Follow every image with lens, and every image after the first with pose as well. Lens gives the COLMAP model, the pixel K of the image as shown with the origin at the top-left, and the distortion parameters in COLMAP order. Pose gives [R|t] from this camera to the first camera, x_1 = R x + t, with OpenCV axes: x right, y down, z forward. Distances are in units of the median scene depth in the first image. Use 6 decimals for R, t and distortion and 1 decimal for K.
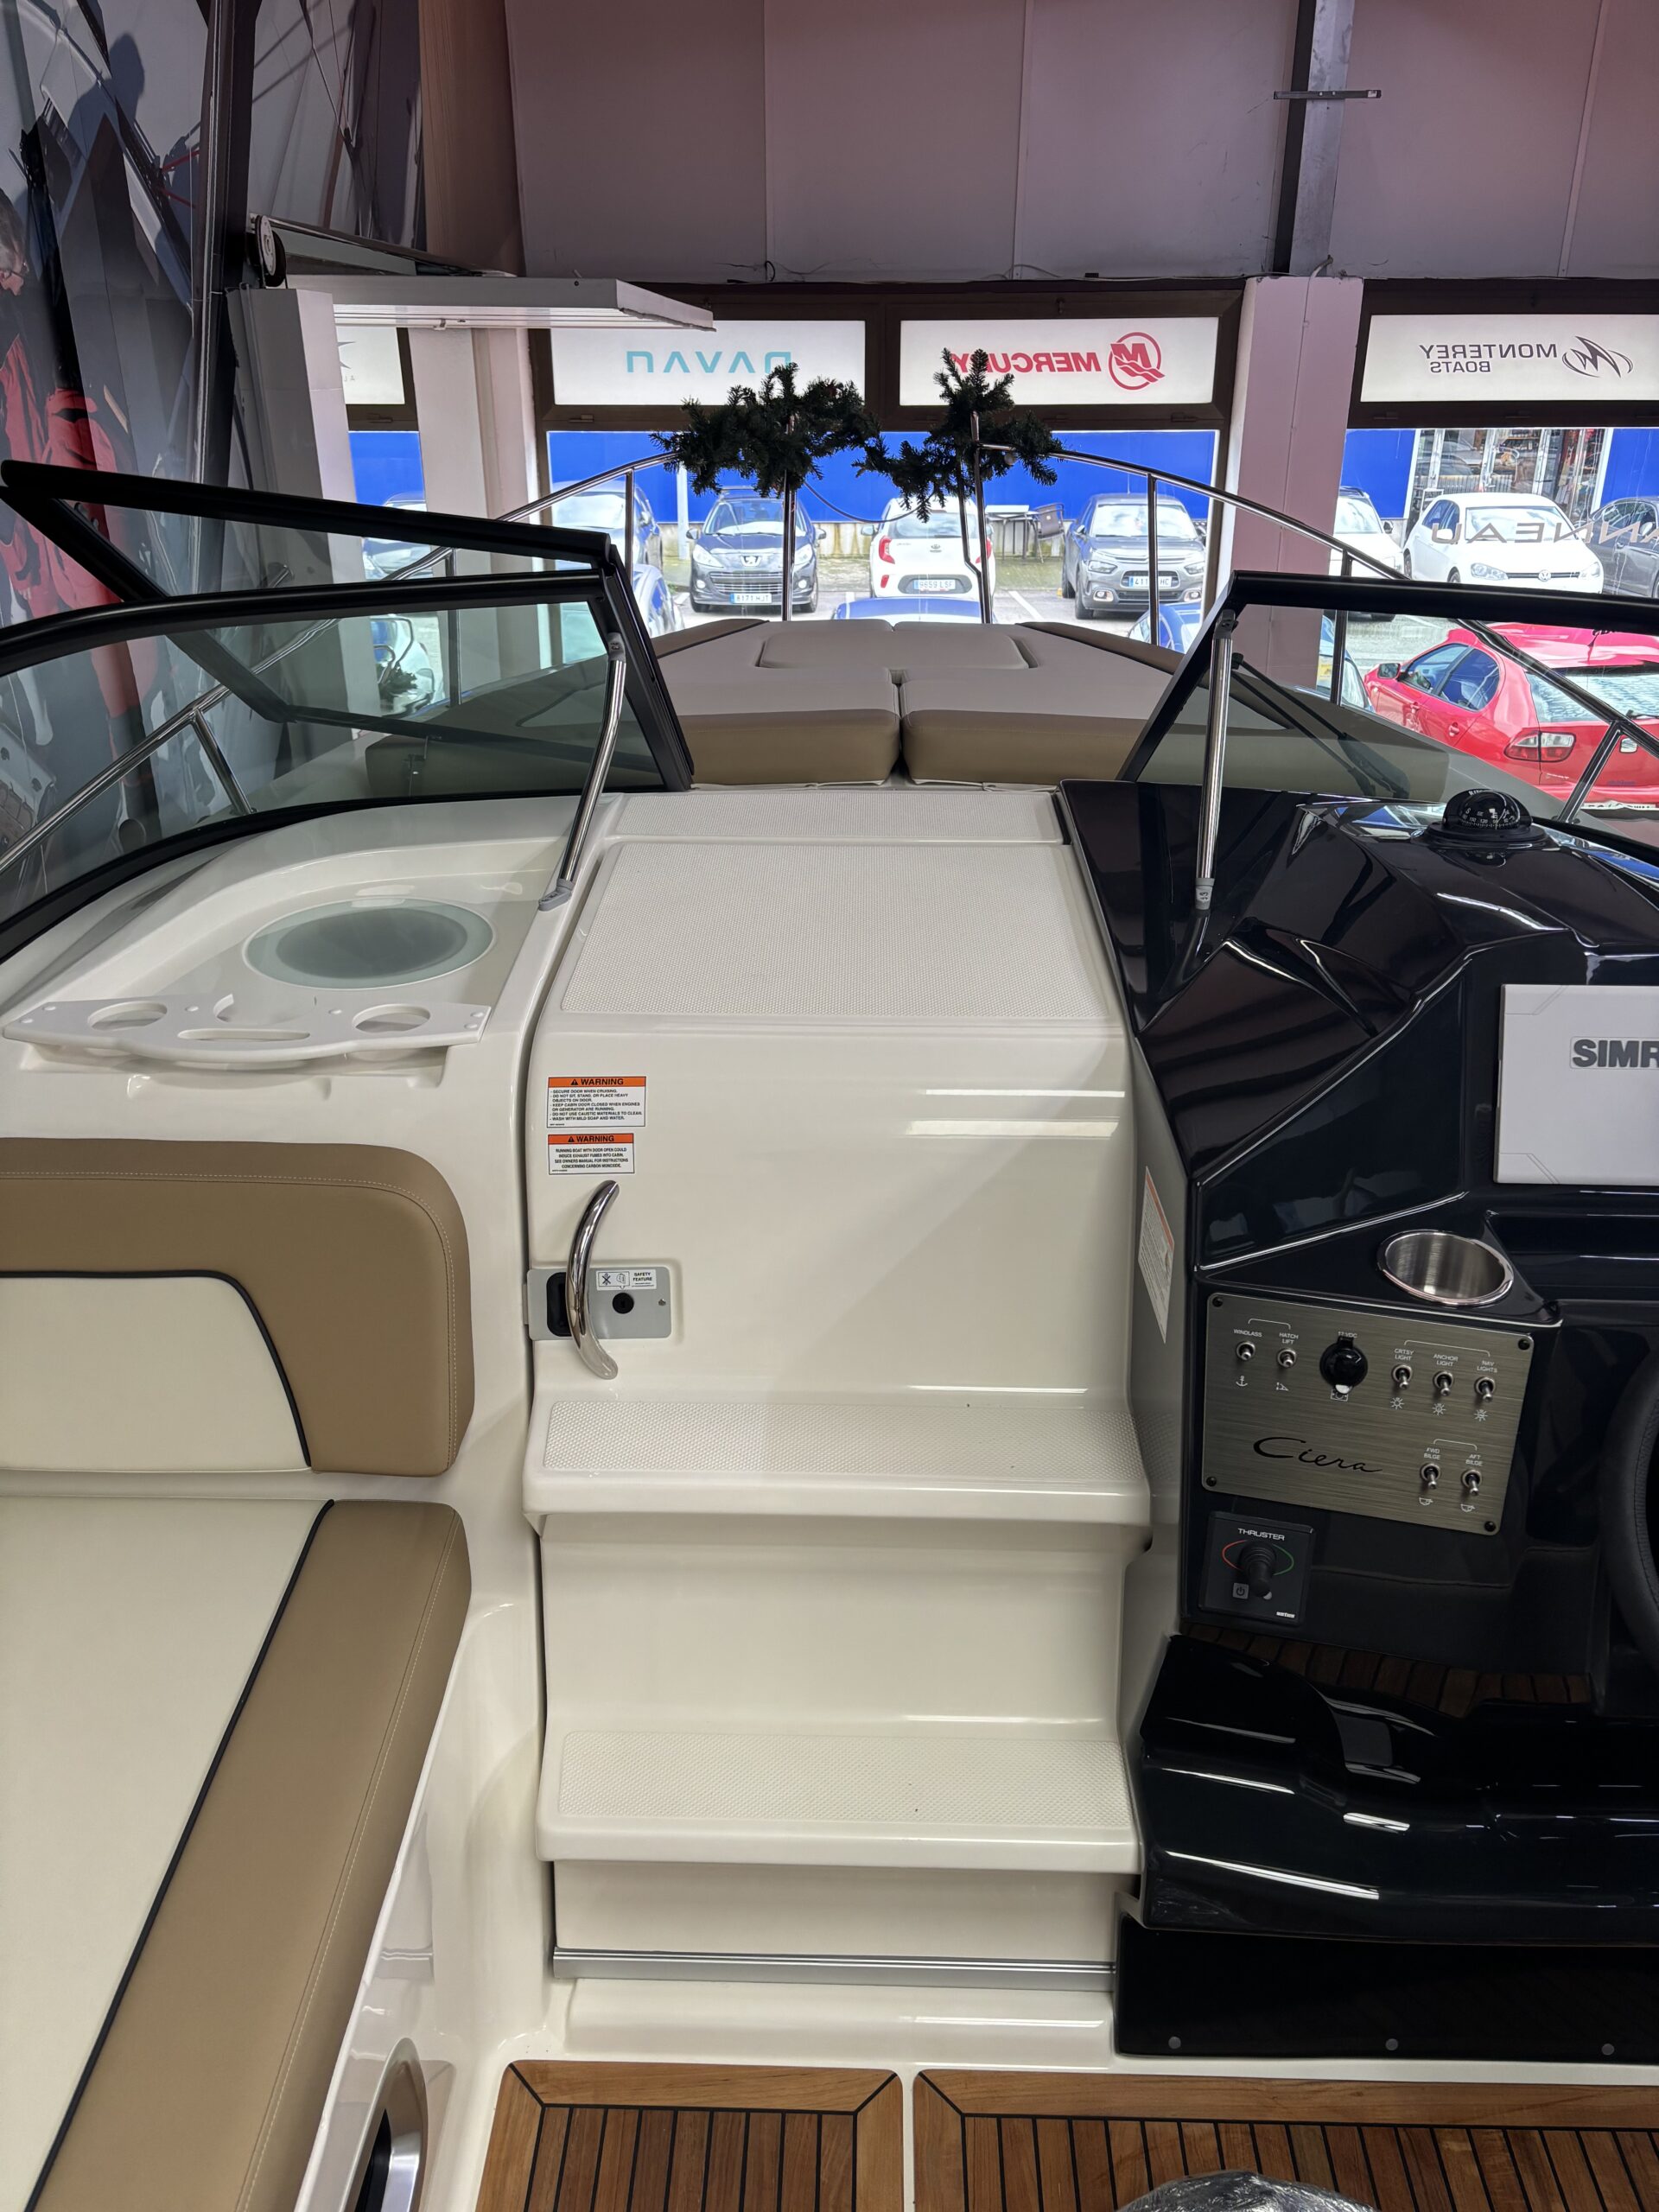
lens RADIAL K [[1680.0, 0, 850.3], [0, 1680.0, 1153.3], [0, 0, 1]] dist [0.057702, -0.065124]
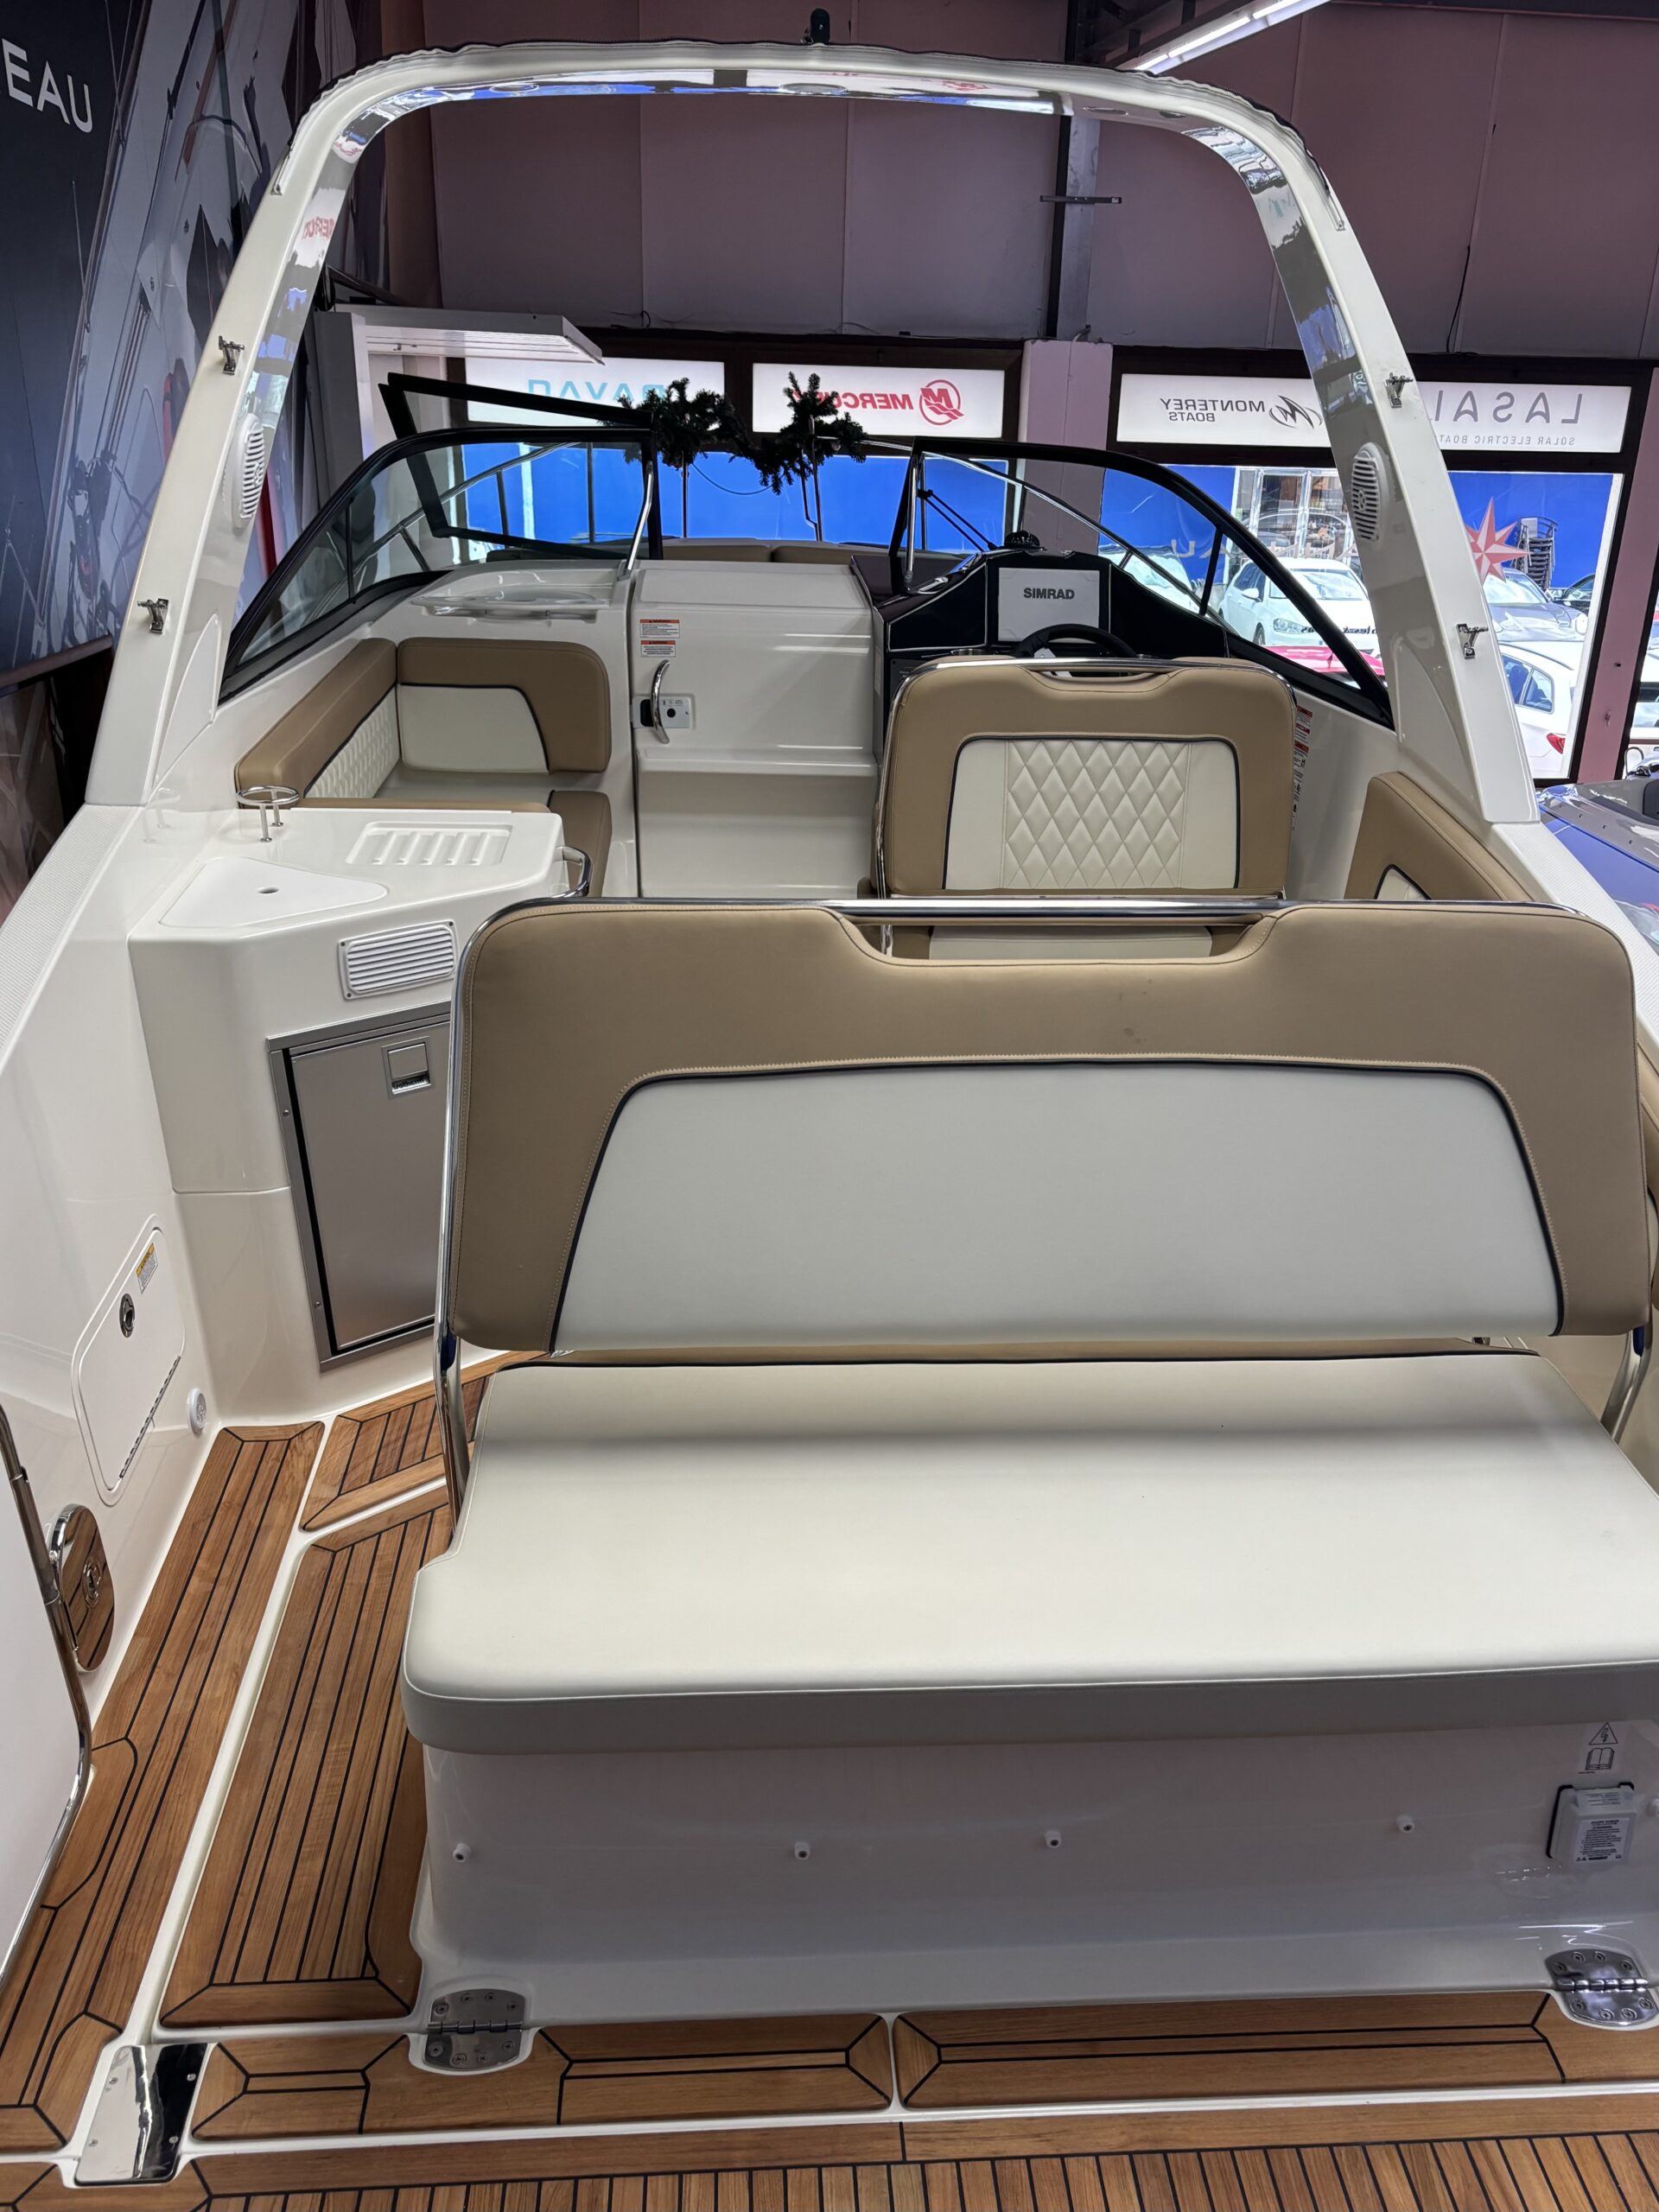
lens RADIAL K [[1680.0, 0, 879.3], [0, 1680.0, 1206.3], [0, 0, 1]] dist [0.057702, -0.065124]
pose [[0.994597, -0.015354, 0.102667, -0.038590], [0.015903, 0.999863, -0.004527, 0.336384], [-0.102583, 0.006135, 0.994706, -0.610687]]
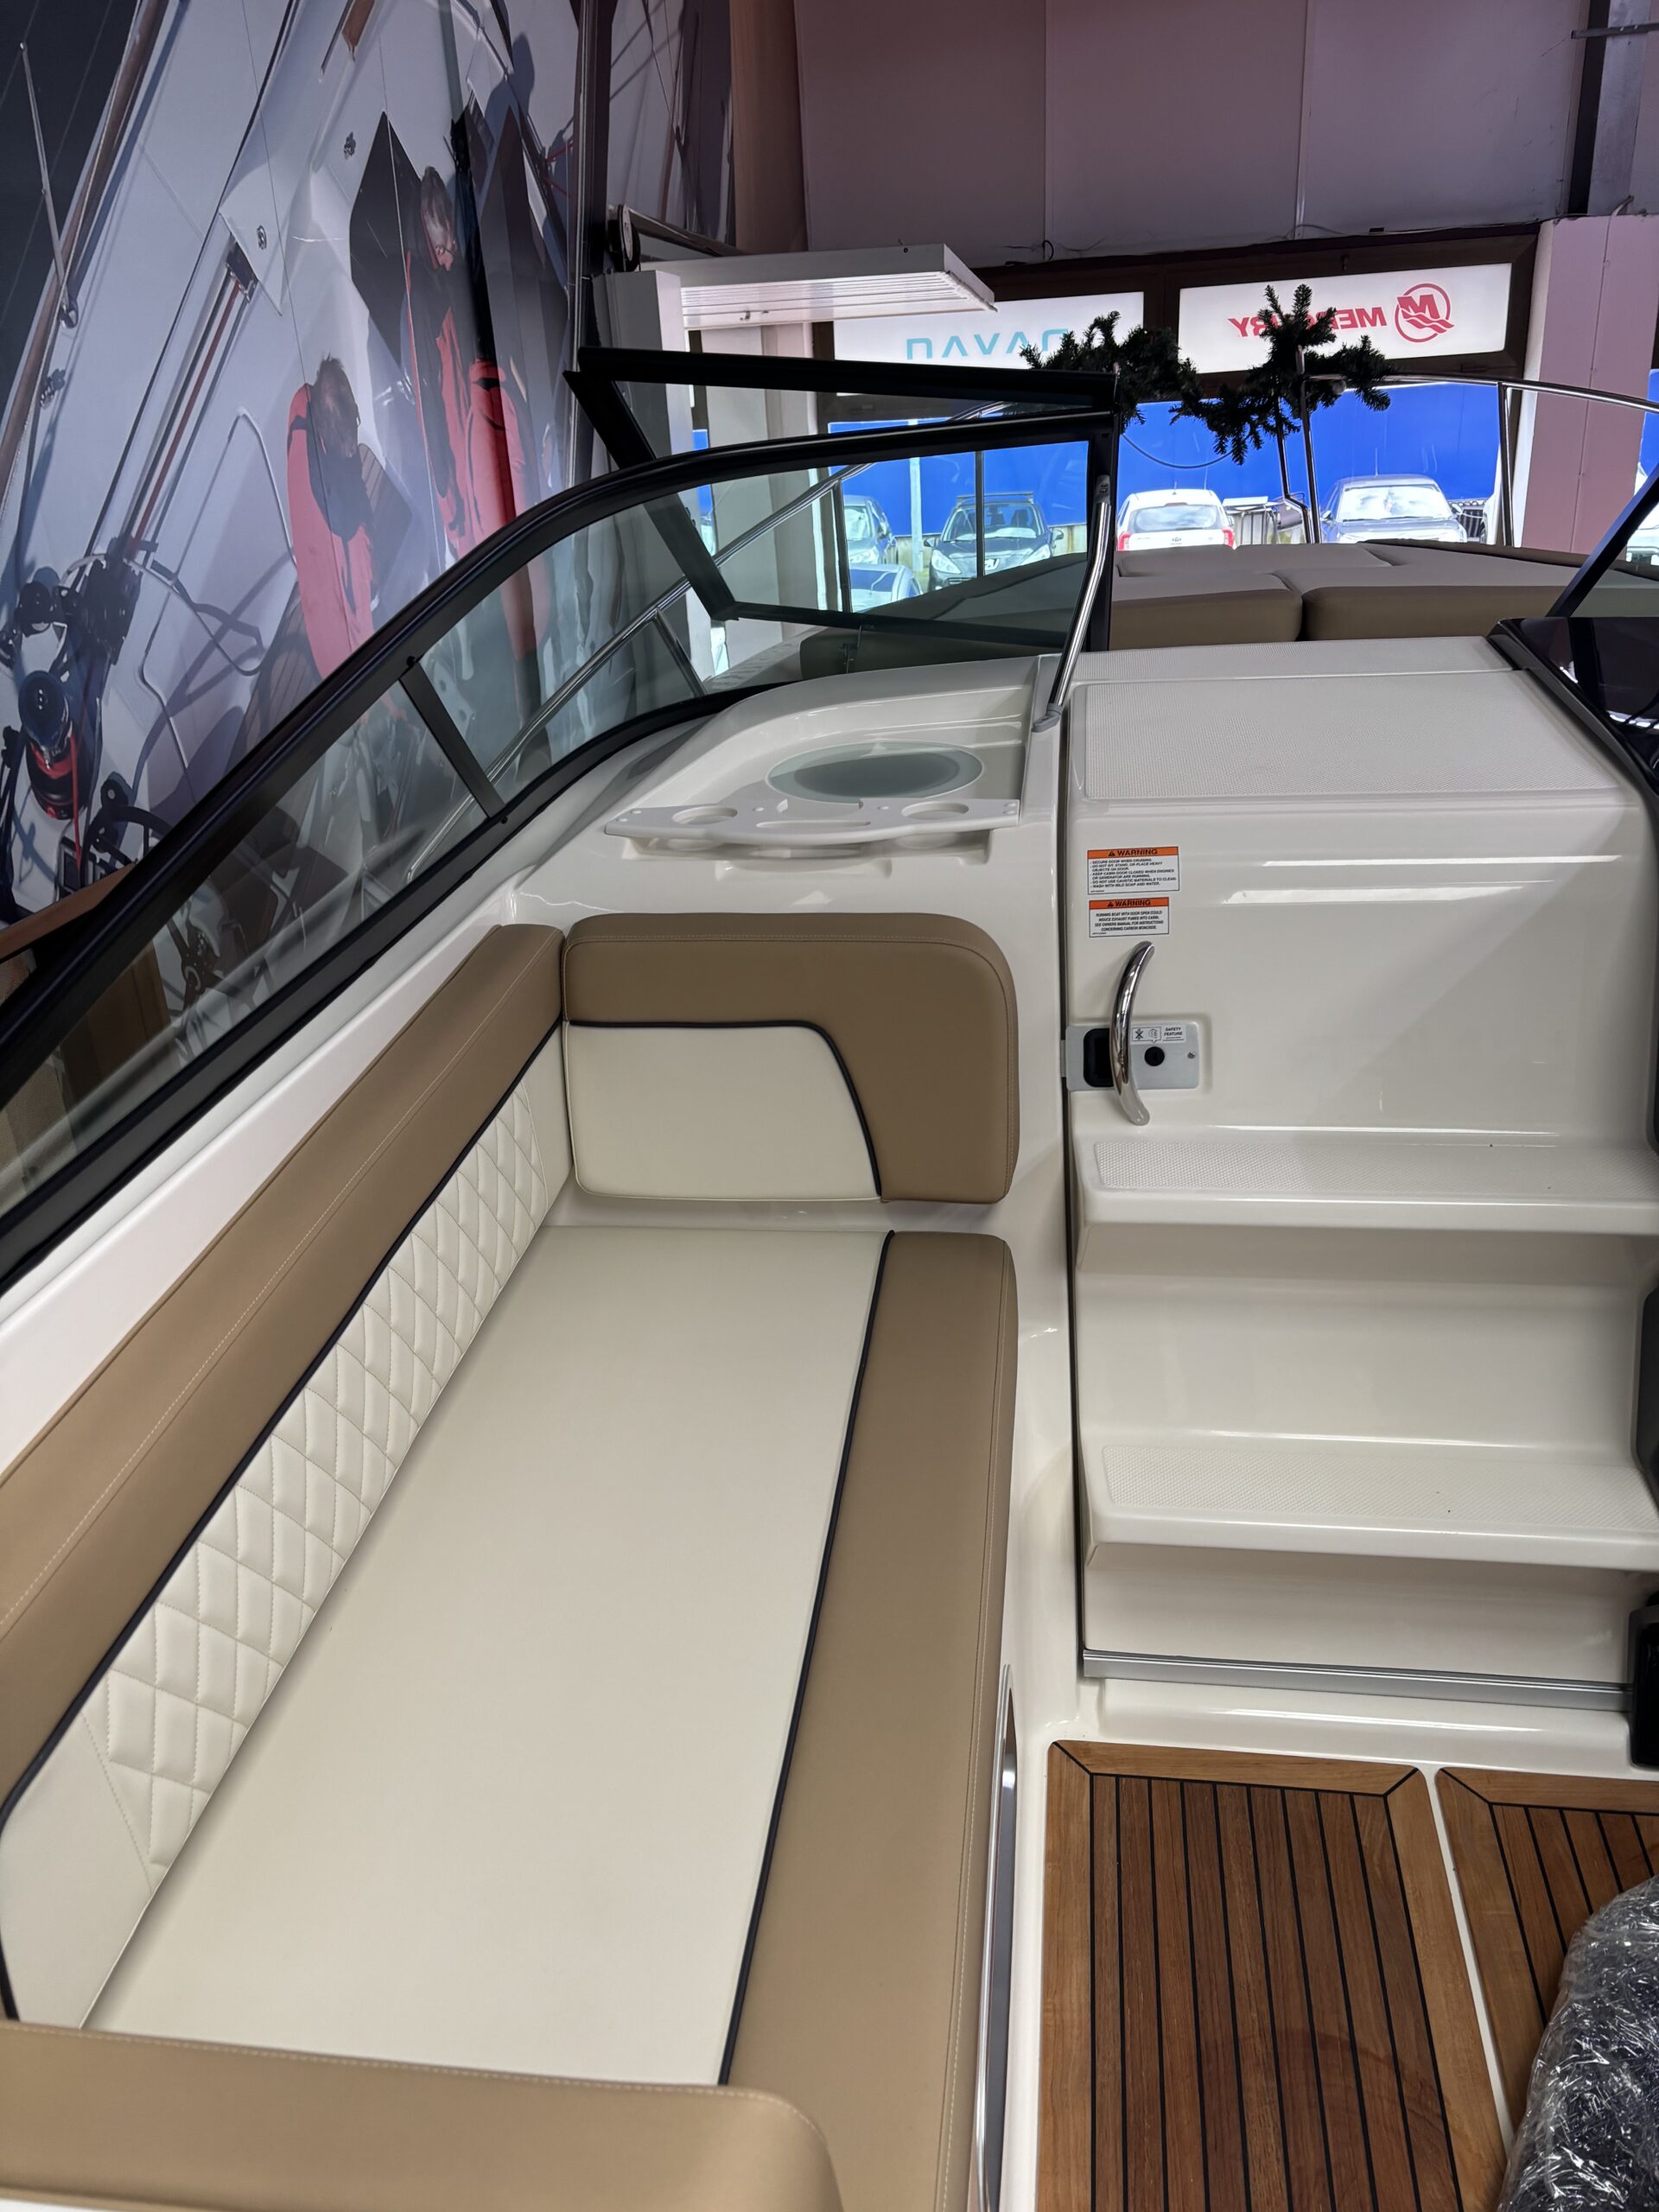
lens RADIAL K [[1680.0, 0, 847.2], [0, 1680.0, 1153.8], [0, 0, 1]] dist [0.057702, -0.065124]
pose [[0.990841, -0.000704, -0.135031, -0.074307], [-0.000083, 0.999983, -0.005820, 0.063838], [0.135033, 0.005778, 0.990824, -0.045763]]
